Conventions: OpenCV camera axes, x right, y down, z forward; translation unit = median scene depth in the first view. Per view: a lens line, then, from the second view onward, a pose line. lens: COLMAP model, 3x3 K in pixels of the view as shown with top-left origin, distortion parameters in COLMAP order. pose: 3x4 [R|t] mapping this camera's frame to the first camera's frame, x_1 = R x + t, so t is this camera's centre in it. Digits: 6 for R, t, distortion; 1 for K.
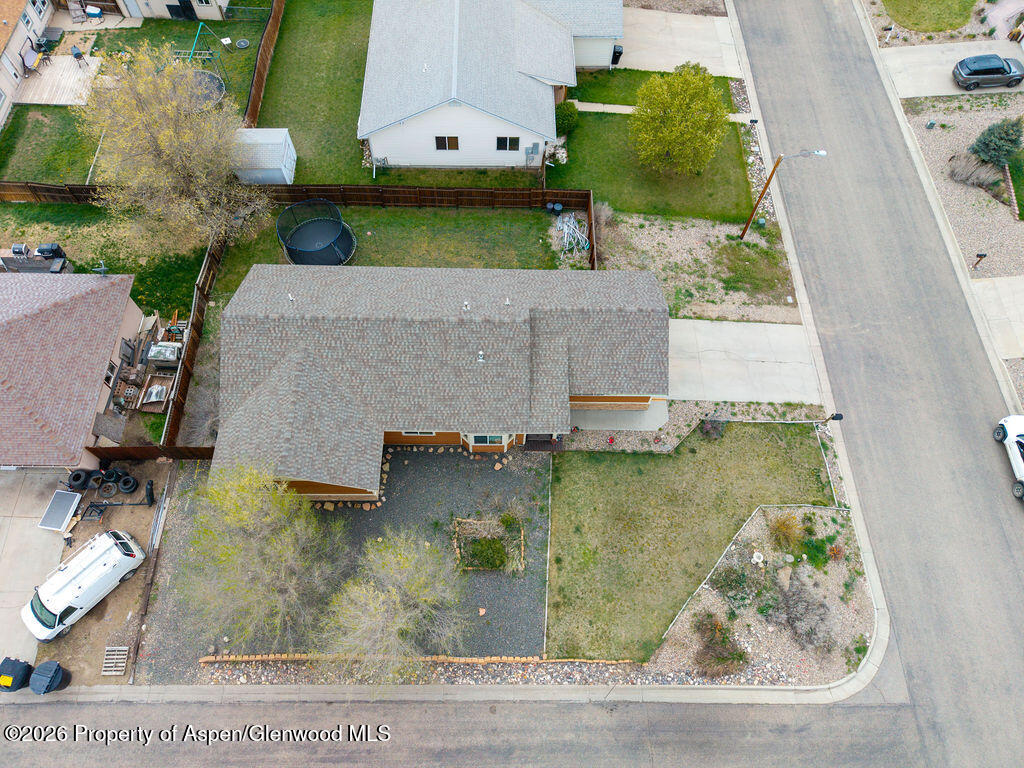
lens RADIAL K [[685.7, 0, 512.0], [0, 685.7, 384.0], [0, 0, 1]] dist [0.014283, -0.004520]
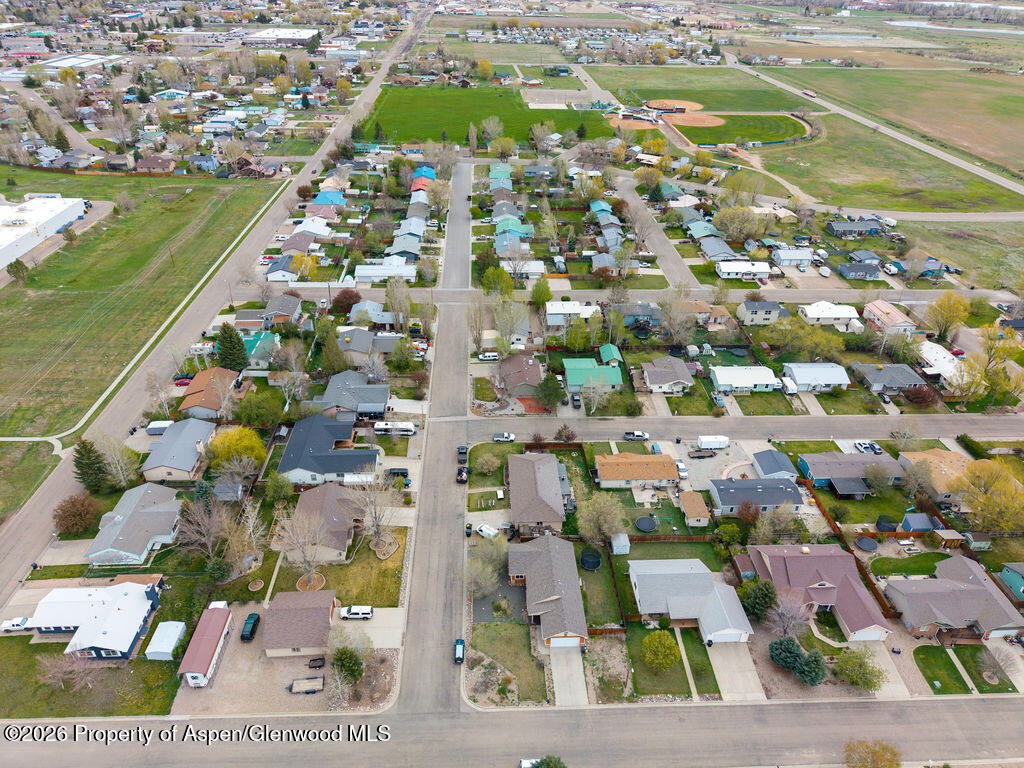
lens RADIAL K [[675.7, 0, 510.0], [0, 675.7, 398.6], [0, 0, 1]] dist [0.008818, -0.002299]
pose [[0.039638, 0.526353, -0.849341, 2.334708], [-0.889277, 0.406193, 0.210224, -0.982350], [0.455649, 0.746967, 0.484175, -1.502953]]
